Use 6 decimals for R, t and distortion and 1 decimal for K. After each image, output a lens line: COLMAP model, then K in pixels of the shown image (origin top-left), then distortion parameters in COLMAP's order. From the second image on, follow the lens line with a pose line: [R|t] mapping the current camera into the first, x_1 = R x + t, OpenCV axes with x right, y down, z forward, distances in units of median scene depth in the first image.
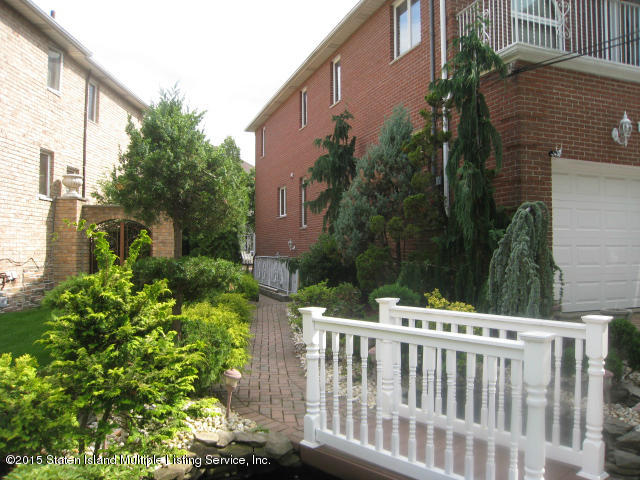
lens RADIAL K [[530.8, 0, 323.7], [0, 530.8, 244.4], [0, 0, 1]] dist [-0.161001, 0.107453]
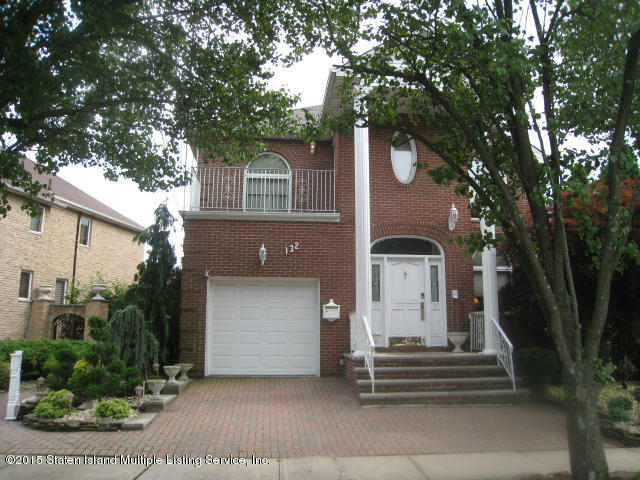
lens RADIAL K [[530.8, 0, 326.2], [0, 530.8, 239.9], [0, 0, 1]] dist [-0.161001, 0.107453]
pose [[0.970602, -0.046216, -0.236211, 0.759965], [0.003642, 0.984100, -0.177578, 0.009074], [0.240663, 0.171497, 0.955338, -0.322985]]
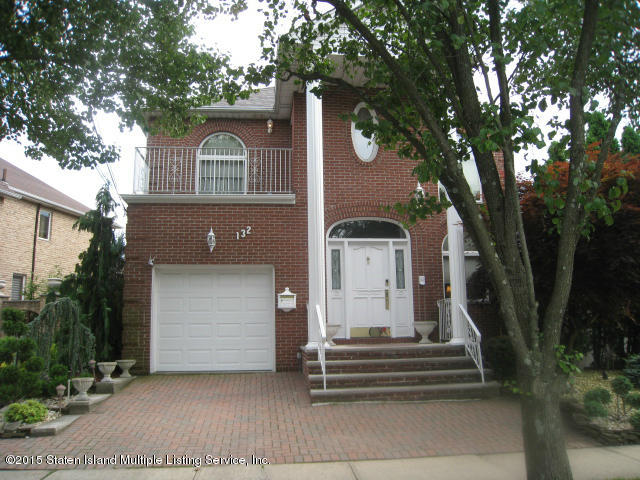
lens RADIAL K [[530.8, 0, 324.4], [0, 530.8, 239.0], [0, 0, 1]] dist [-0.161001, 0.107453]
pose [[0.974220, -0.060157, -0.217430, 0.799198], [0.023040, 0.985284, -0.169367, 0.016423], [0.224419, 0.159992, 0.961269, -0.224961]]
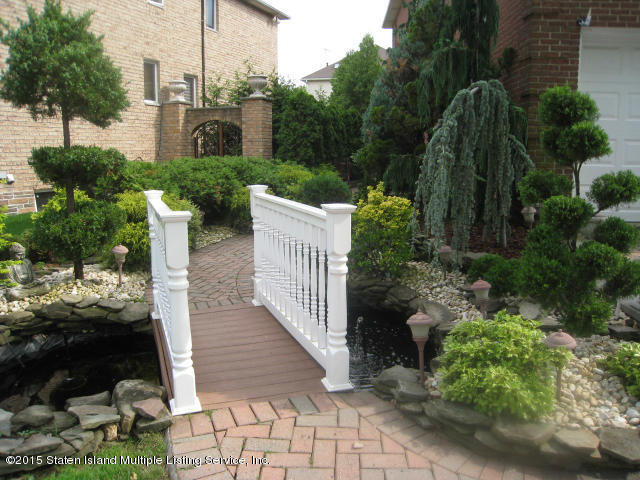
lens RADIAL K [[530.8, 0, 321.4], [0, 530.8, 244.0], [0, 0, 1]] dist [-0.161001, 0.107453]
pose [[0.928303, 0.061620, -0.366683, 0.237560], [0.004416, 0.984276, 0.176583, 0.014280], [0.371798, -0.165542, 0.913434, 0.049444]]
